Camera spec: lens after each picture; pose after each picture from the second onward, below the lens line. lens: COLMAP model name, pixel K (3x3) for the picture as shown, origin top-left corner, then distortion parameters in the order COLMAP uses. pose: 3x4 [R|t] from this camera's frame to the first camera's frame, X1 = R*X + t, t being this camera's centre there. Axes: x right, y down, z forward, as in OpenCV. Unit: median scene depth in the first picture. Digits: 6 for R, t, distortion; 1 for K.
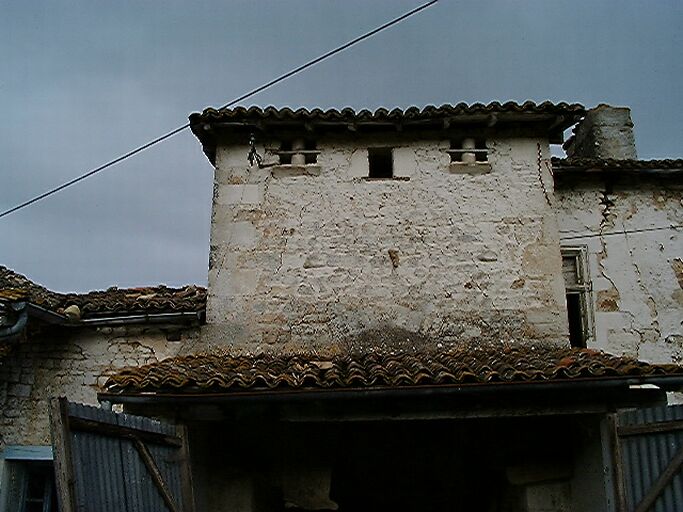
lens RADIAL K [[766.9, 0, 322.8], [0, 766.9, 258.9], [0, 0, 1]] dist [-0.227248, 0.302807]
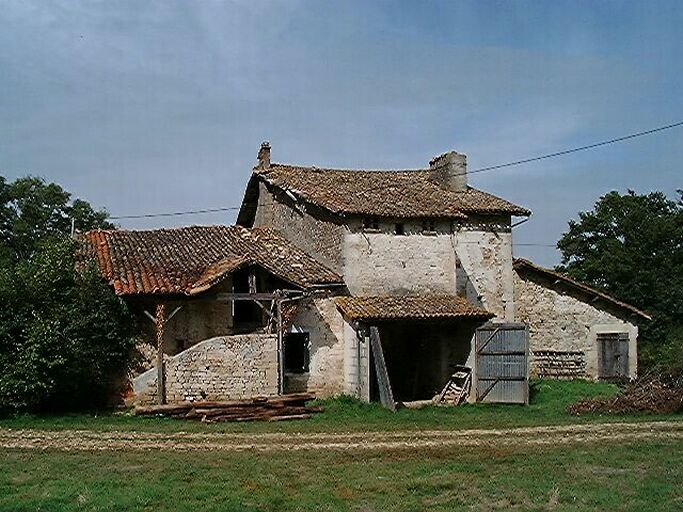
lens RADIAL K [[766.9, 0, 322.8], [0, 766.9, 258.9], [0, 0, 1]] dist [-0.227248, 0.302807]
pose [[0.950634, 0.017910, 0.309797, -1.145452], [-0.089675, 0.971594, 0.219005, -0.654598], [-0.297075, -0.235974, 0.925237, -1.683582]]
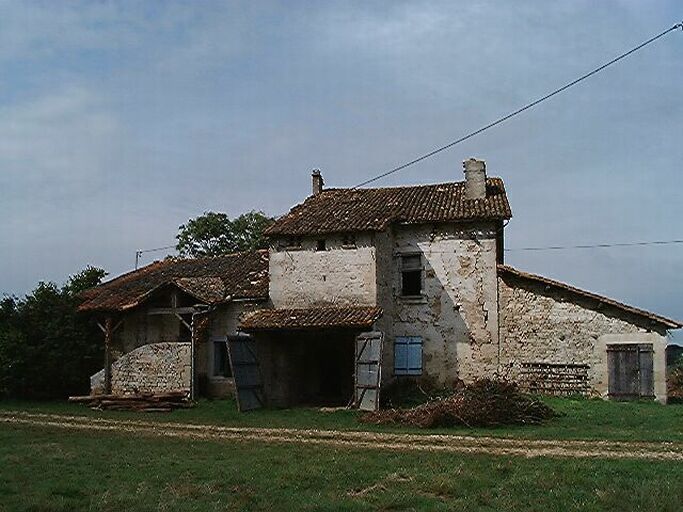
lens RADIAL K [[766.9, 0, 322.8], [0, 766.9, 258.9], [0, 0, 1]] dist [-0.227248, 0.302807]
pose [[0.977657, -0.032755, -0.207640, 0.759388], [0.074828, 0.977311, 0.198152, -0.717302], [0.196439, -0.209262, 0.957925, -2.057861]]
